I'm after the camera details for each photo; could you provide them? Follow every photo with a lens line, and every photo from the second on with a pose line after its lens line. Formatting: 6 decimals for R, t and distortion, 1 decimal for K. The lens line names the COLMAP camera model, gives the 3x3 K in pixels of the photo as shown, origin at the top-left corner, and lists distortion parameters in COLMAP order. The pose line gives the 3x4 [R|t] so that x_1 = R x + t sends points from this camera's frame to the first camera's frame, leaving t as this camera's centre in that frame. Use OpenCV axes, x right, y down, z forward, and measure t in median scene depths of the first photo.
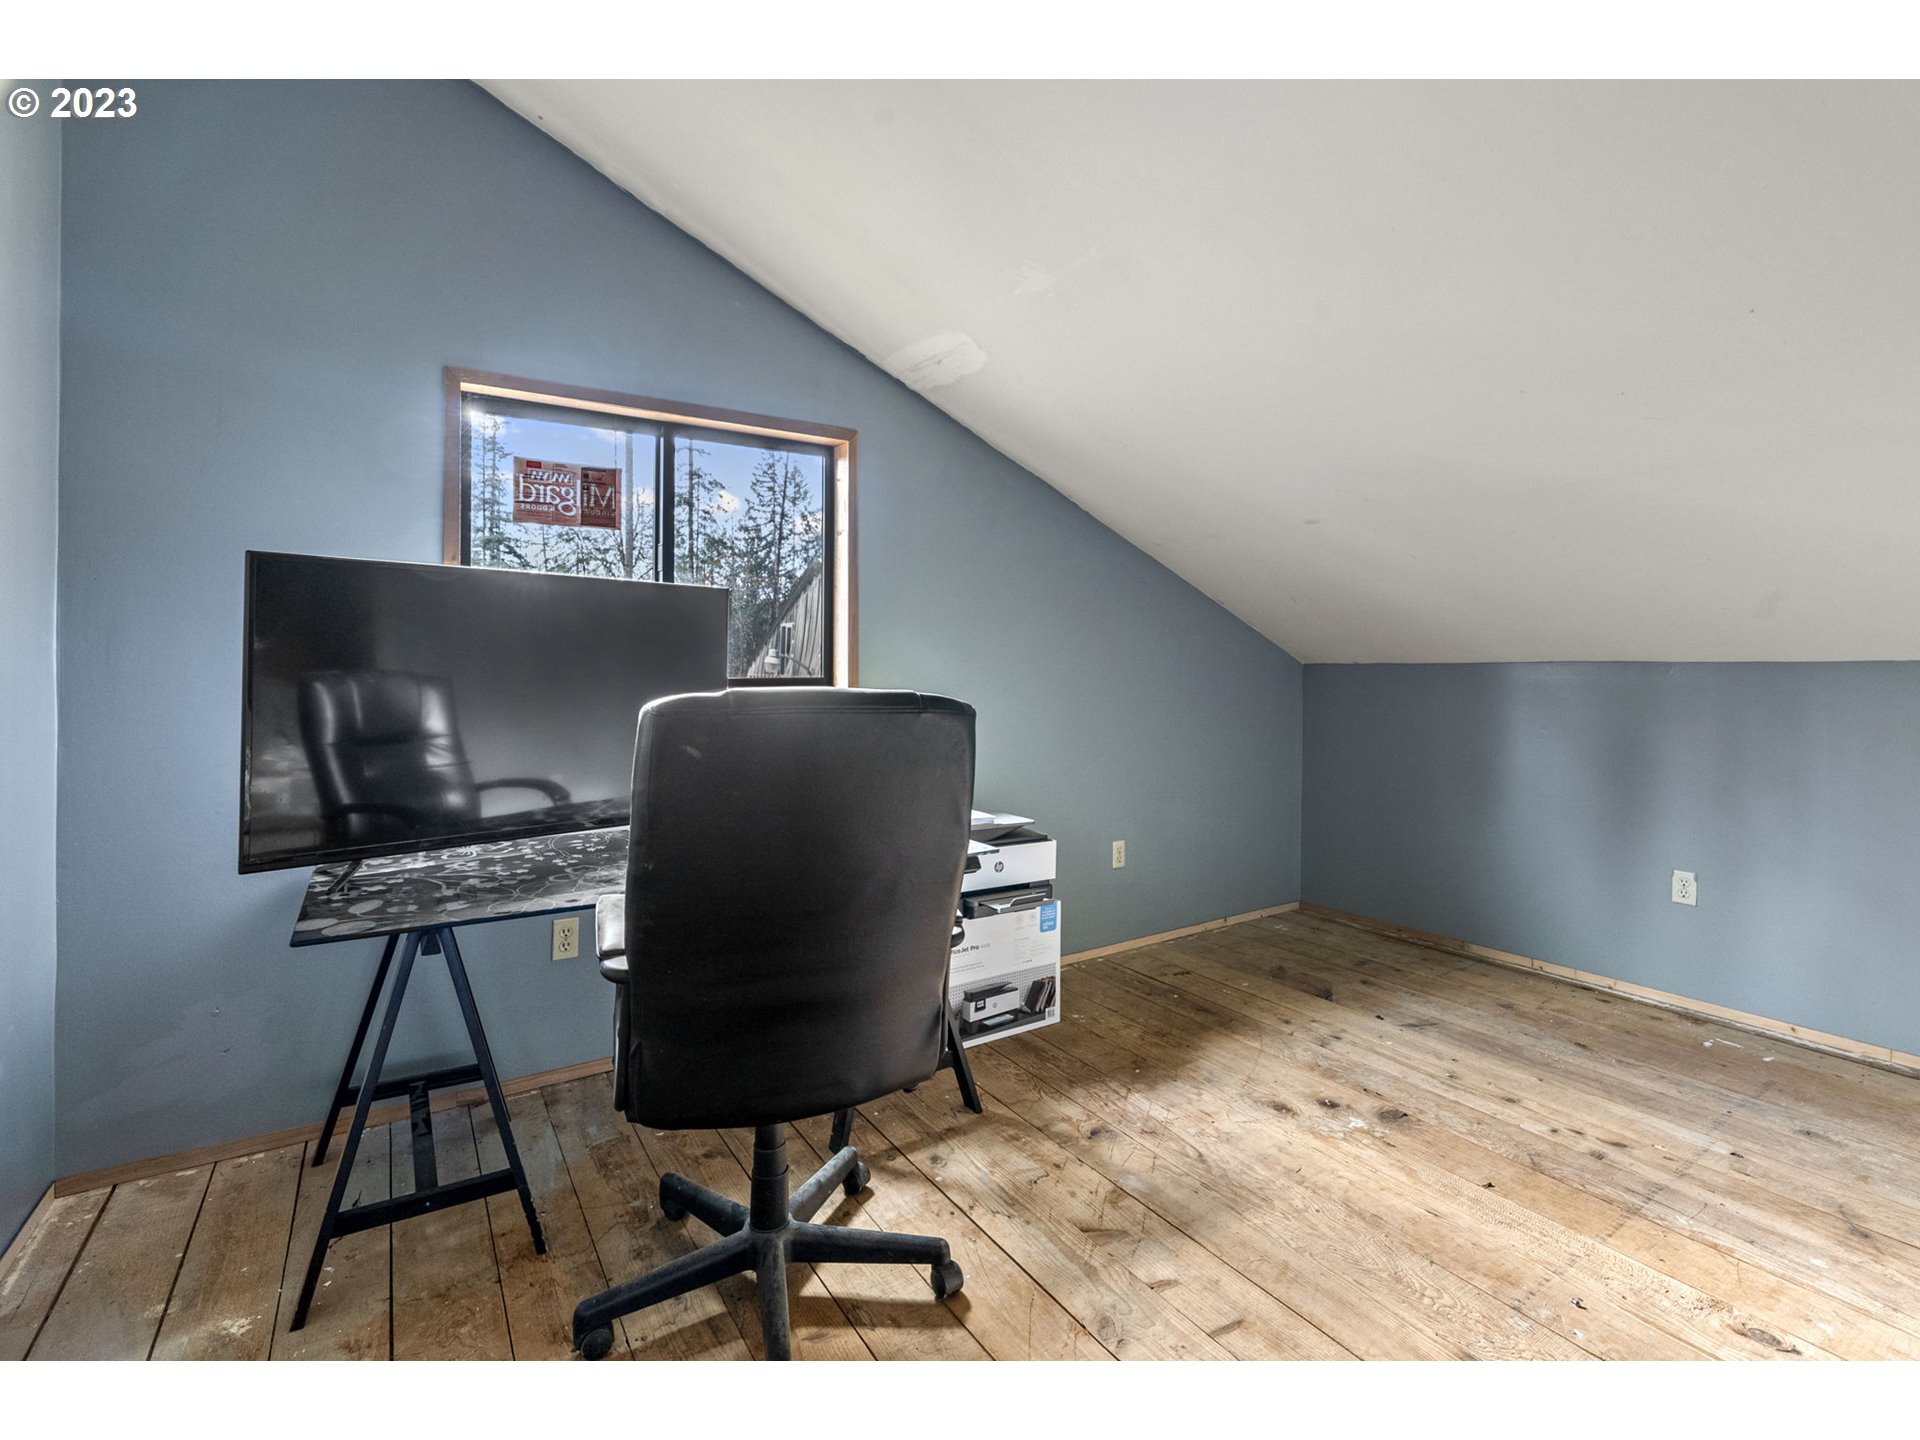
lens RADIAL K [[880.2, 0, 963.1], [0, 880.2, 706.5], [0, 0, 1]] dist [-0.011236, 0.000991]
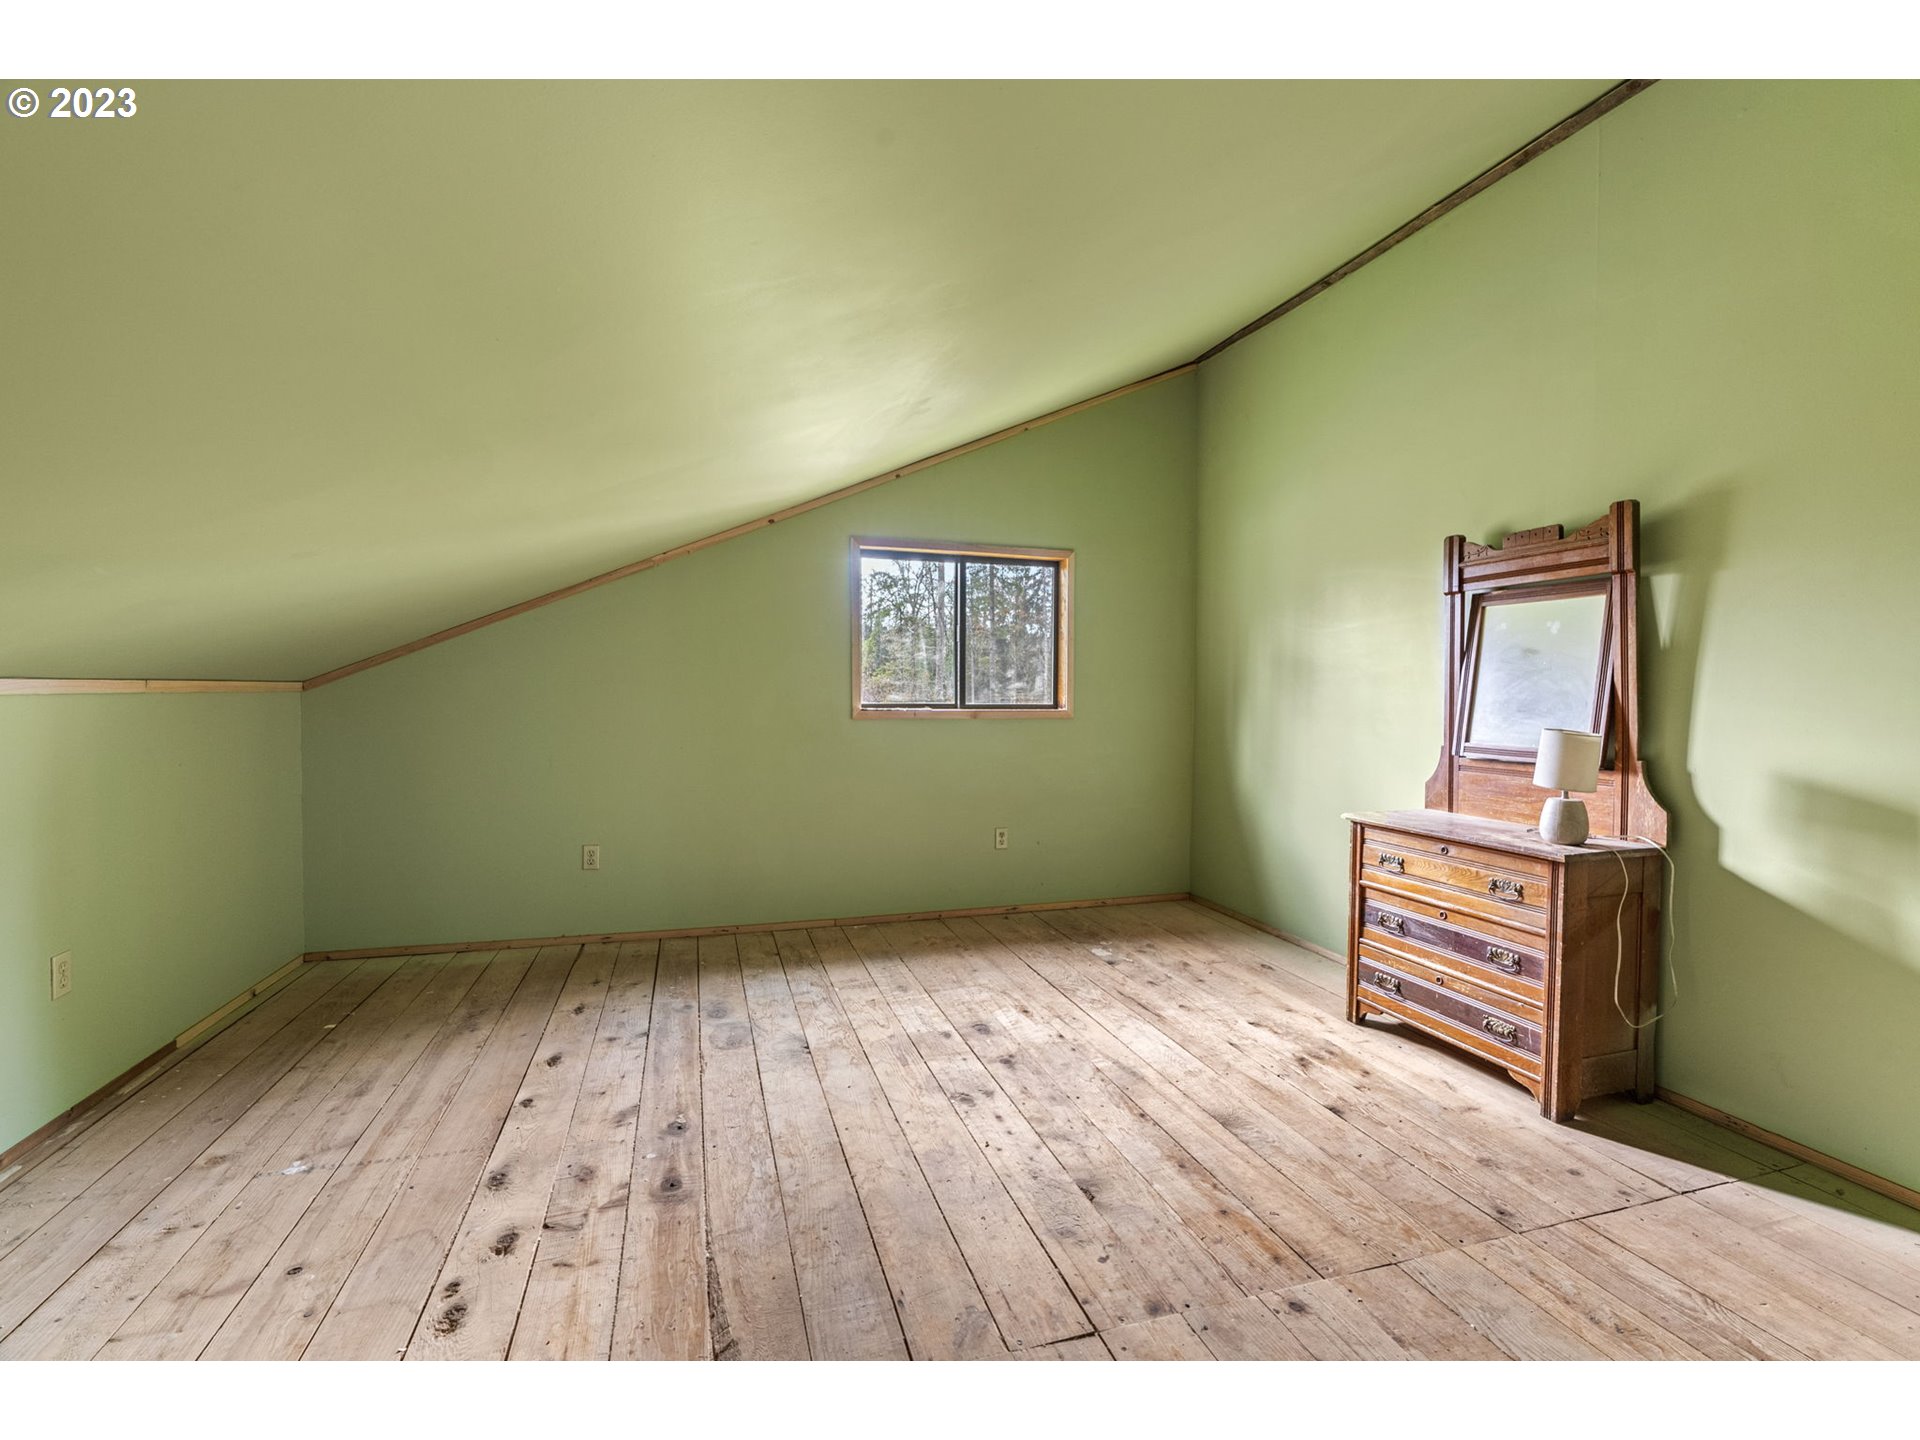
lens RADIAL K [[880.2, 0, 963.1], [0, 880.2, 706.5], [0, 0, 1]] dist [-0.011236, 0.000991]
pose [[0.954331, 0.003778, -0.298728, 0.155913], [-0.013183, 0.999479, -0.029475, 0.019759], [0.298461, 0.032067, 0.953883, -0.546517]]
